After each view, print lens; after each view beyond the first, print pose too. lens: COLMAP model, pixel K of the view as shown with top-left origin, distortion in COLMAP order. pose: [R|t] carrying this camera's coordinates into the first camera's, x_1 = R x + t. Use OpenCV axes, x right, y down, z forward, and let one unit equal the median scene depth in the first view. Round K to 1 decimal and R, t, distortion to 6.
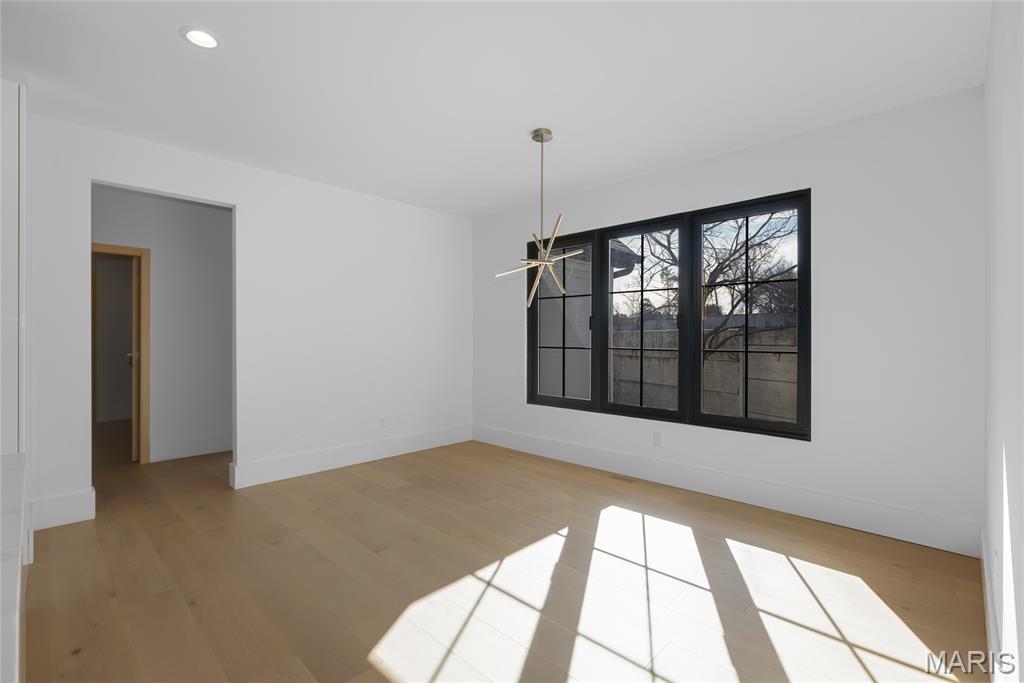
lens RADIAL K [[463.2, 0, 507.0], [0, 463.2, 336.3], [0, 0, 1]] dist [-0.000203, 0.000975]
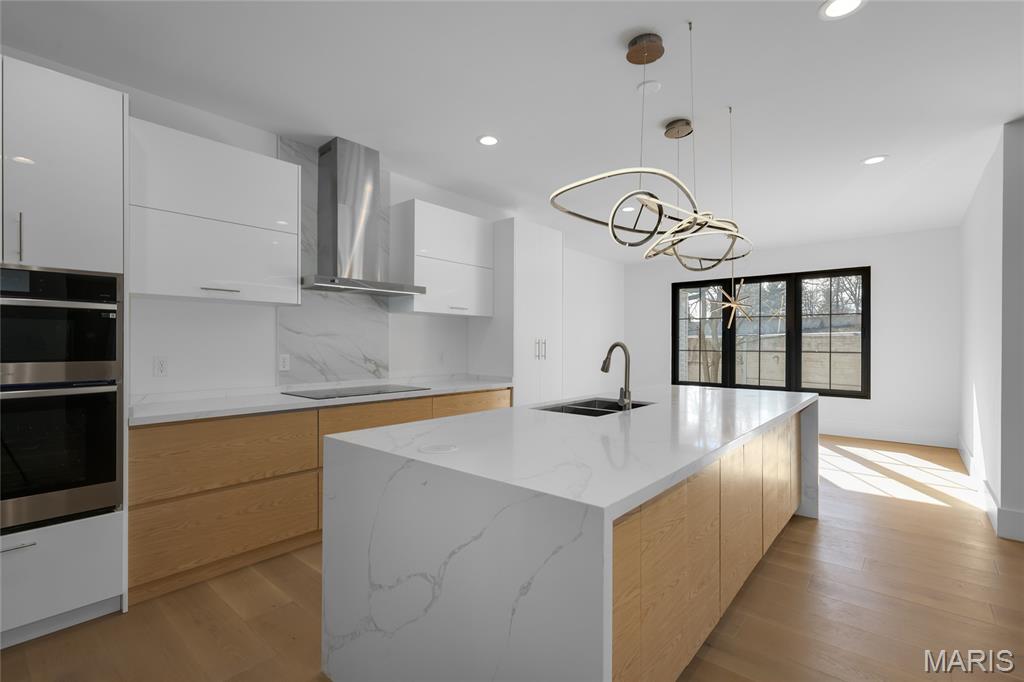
lens RADIAL K [[463.2, 0, 519.1], [0, 463.2, 341.0], [0, 0, 1]] dist [-0.000203, 0.000975]
pose [[0.997286, 0.002273, 0.073596, -0.740952], [-0.002119, 0.999995, -0.002175, -0.005768], [-0.073600, 0.002013, 0.997286, -0.640765]]
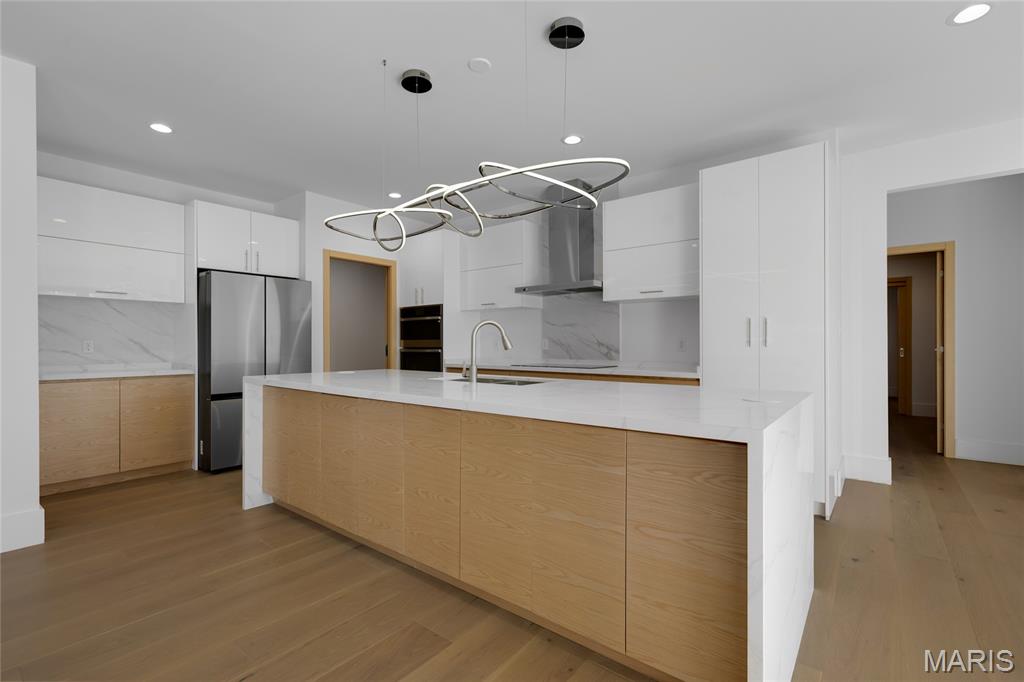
lens RADIAL K [[463.2, 0, 516.7], [0, 463.2, 343.4], [0, 0, 1]] dist [-0.000203, 0.000975]
pose [[0.114725, -0.002583, -0.993394, 0.111388], [0.005286, 0.999984, -0.001990, 0.029313], [0.993383, -0.005023, 0.114736, -0.040591]]
